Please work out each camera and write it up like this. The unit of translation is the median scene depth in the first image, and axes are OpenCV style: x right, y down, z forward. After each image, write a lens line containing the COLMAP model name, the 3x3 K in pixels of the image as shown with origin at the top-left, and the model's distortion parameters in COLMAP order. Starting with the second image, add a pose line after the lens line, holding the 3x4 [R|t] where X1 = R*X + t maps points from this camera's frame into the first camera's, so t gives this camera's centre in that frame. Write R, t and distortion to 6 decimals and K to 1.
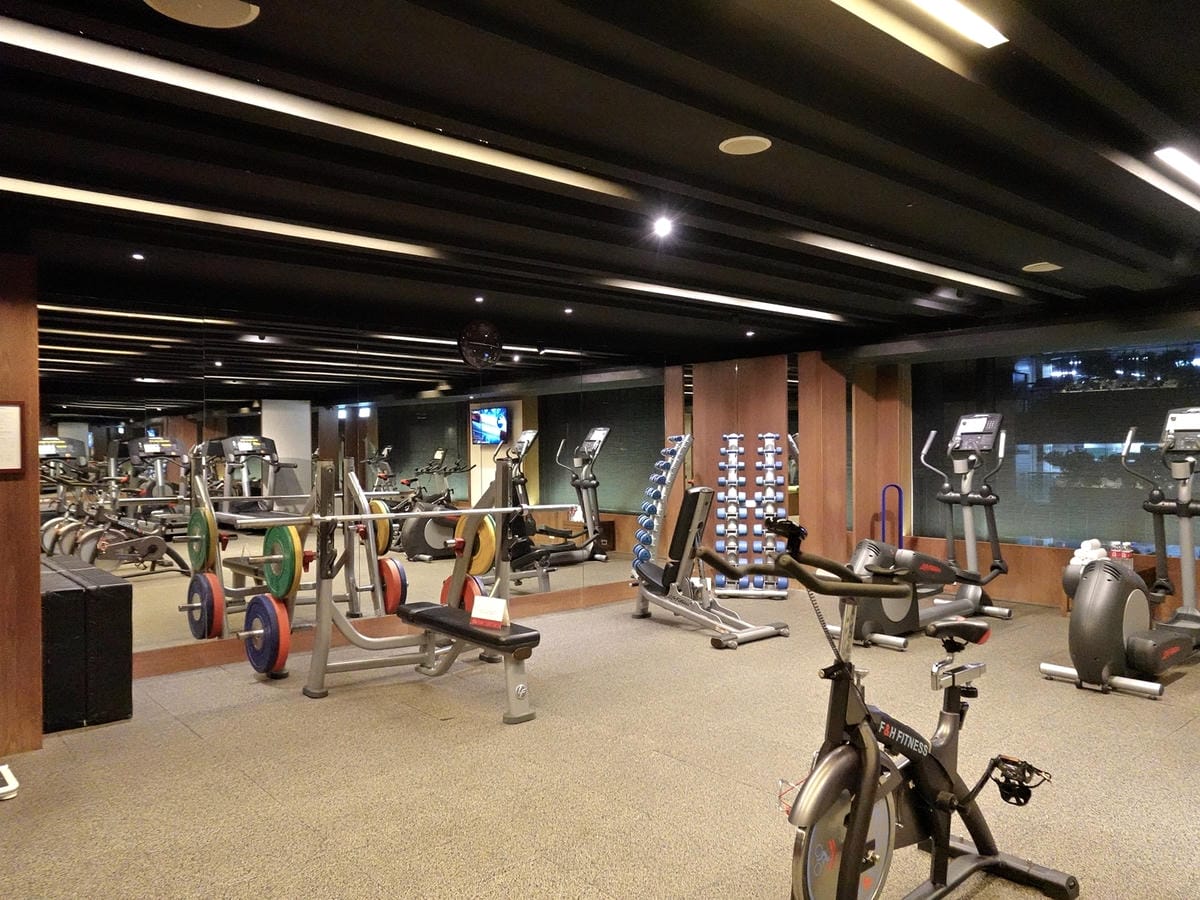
lens RADIAL K [[880.3, 0, 600.0], [0, 880.3, 450.0], [0, 0, 1]] dist [0.002651, 0.000289]
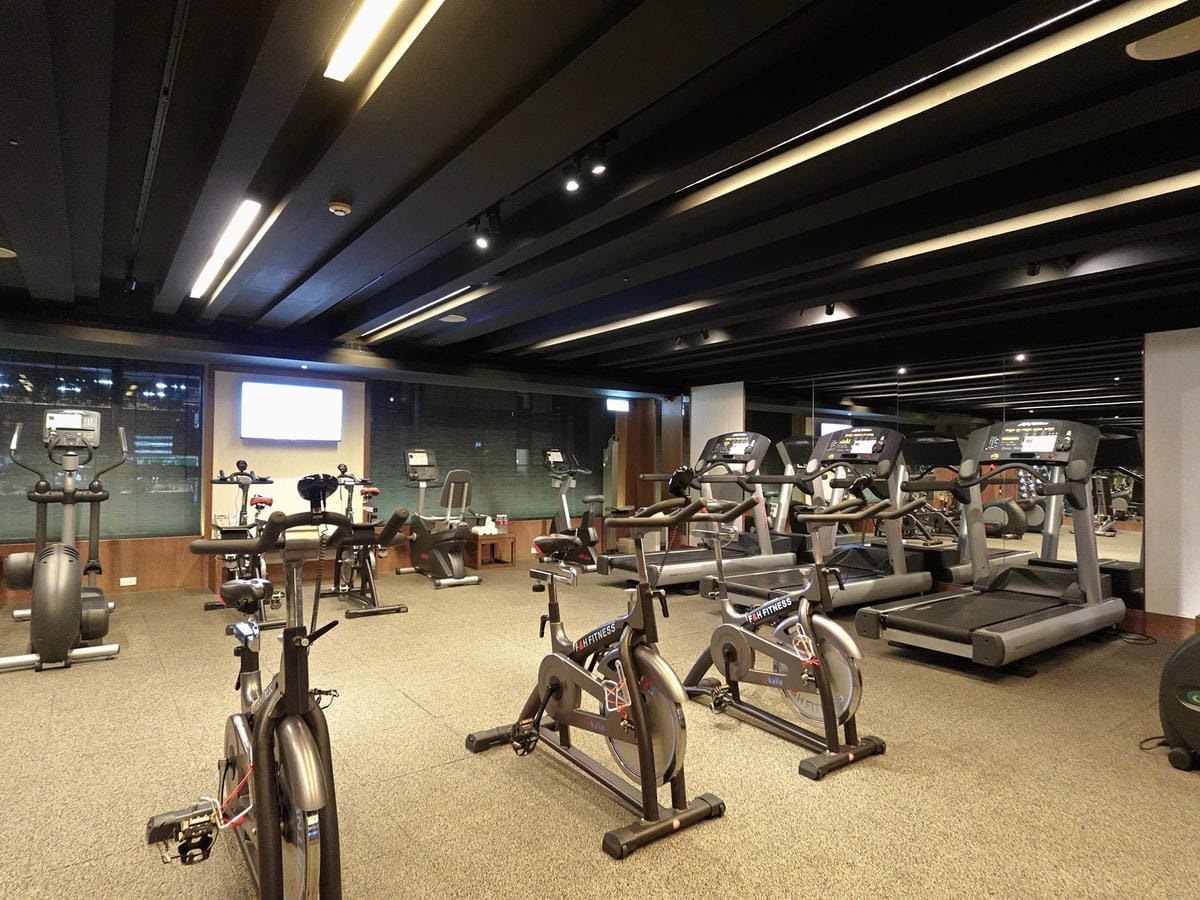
lens RADIAL K [[692.9, 0, 600.0], [0, 692.9, 450.0], [0, 0, 1]] dist [0.000781, -0.000153]
pose [[0.083564, 0.012392, 0.996425, -0.195436], [-0.020377, 0.999735, -0.010725, 0.000586], [-0.996294, -0.019408, 0.083794, 0.224467]]
